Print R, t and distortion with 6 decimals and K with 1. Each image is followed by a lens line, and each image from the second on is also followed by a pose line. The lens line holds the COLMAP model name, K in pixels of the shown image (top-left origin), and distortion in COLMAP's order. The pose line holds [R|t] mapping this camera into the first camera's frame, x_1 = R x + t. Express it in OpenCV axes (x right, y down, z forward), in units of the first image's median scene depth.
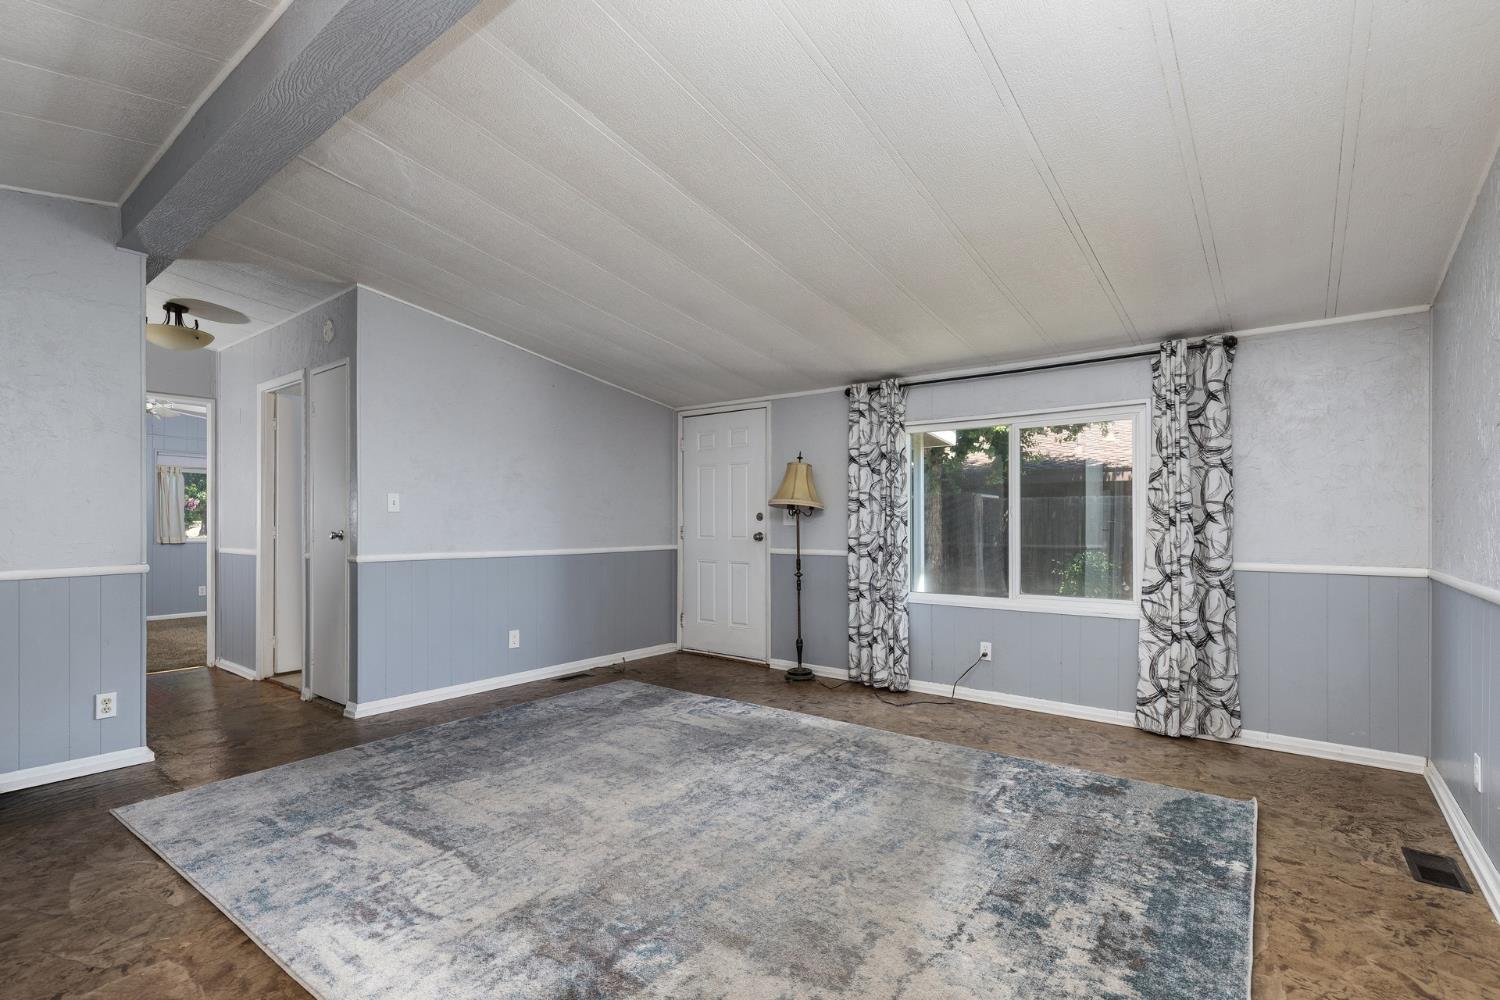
lens RADIAL K [[698.4, 0, 727.1], [0, 698.4, 524.6], [0, 0, 1]] dist [0.010290, -0.004599]
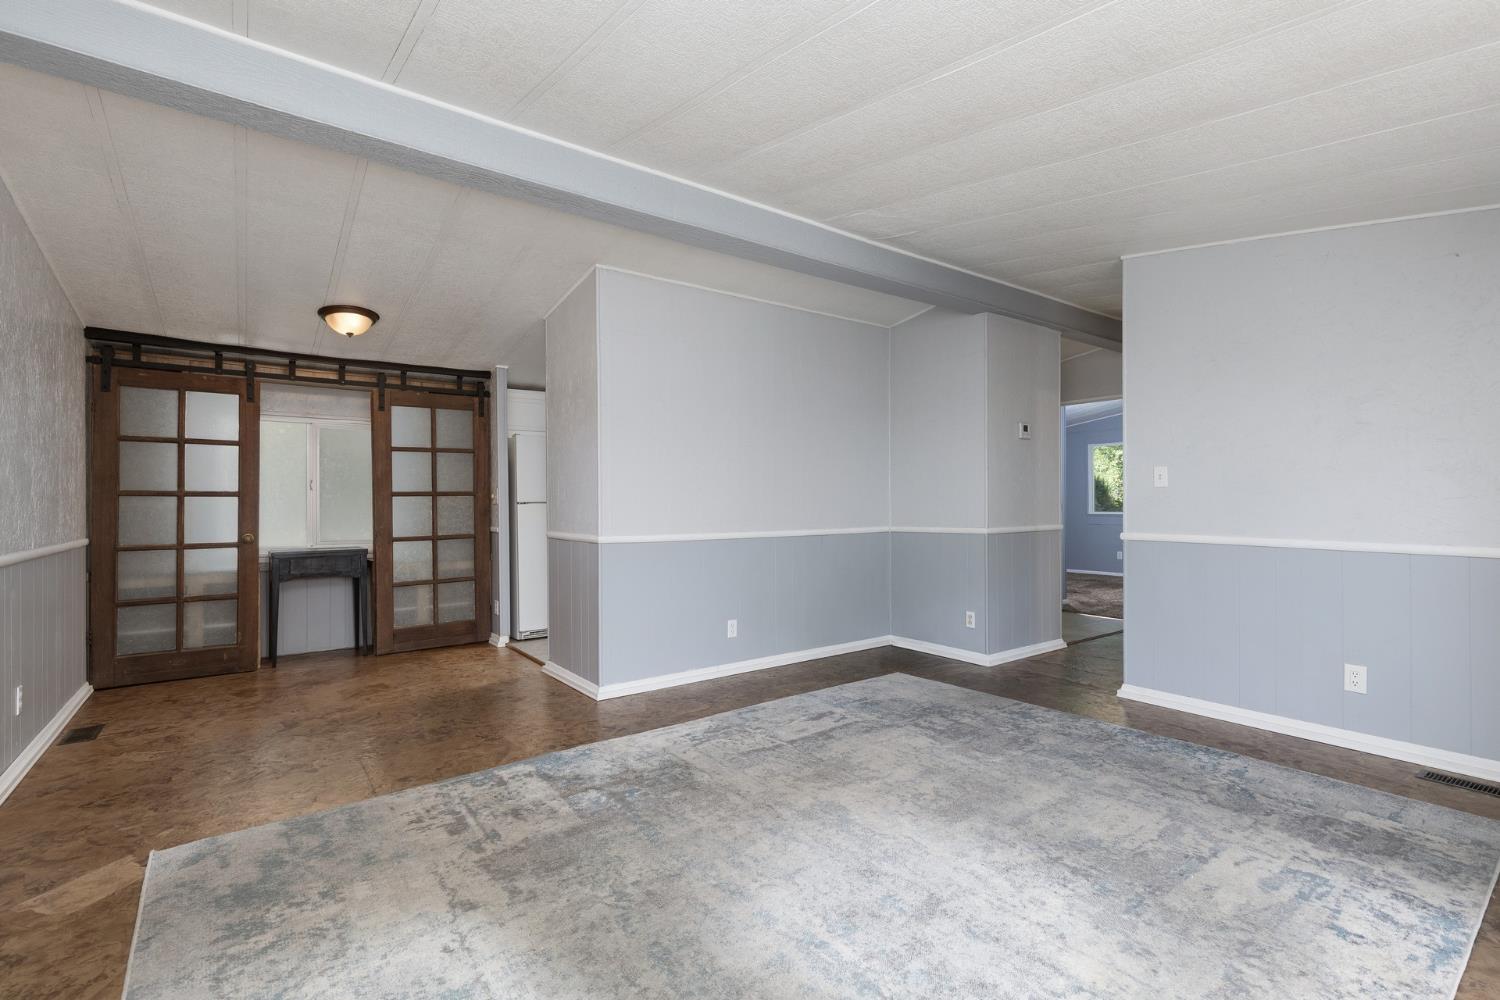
lens RADIAL K [[698.4, 0, 790.9], [0, 698.4, 499.4], [0, 0, 1]] dist [0.010290, -0.004599]
pose [[-0.228975, 0.000751, -0.973432, 0.580866], [0.000839, 0.999999, 0.000574, -0.002531], [0.973432, -0.000685, -0.228976, 0.838243]]
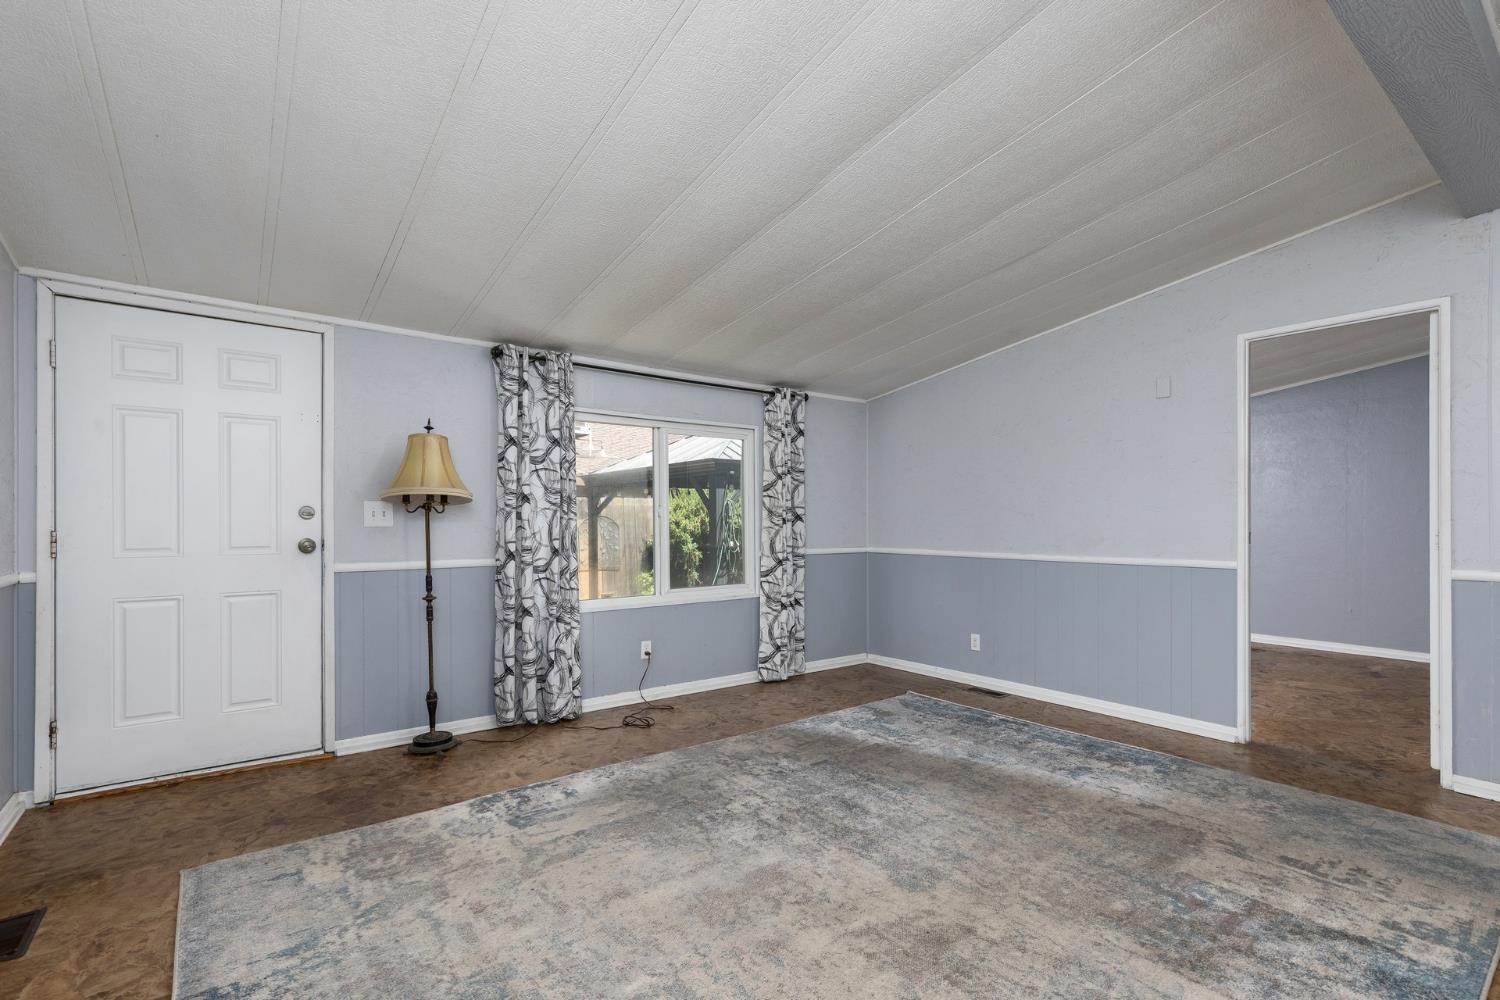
lens RADIAL K [[698.4, 0, 793.0], [0, 698.4, 520.0], [0, 0, 1]] dist [0.010290, -0.004599]
pose [[0.217444, 0.001279, 0.976072, -0.675380], [0.003877, 0.999990, -0.002174, -0.002883], [-0.976065, 0.004257, 0.217437, 0.688134]]
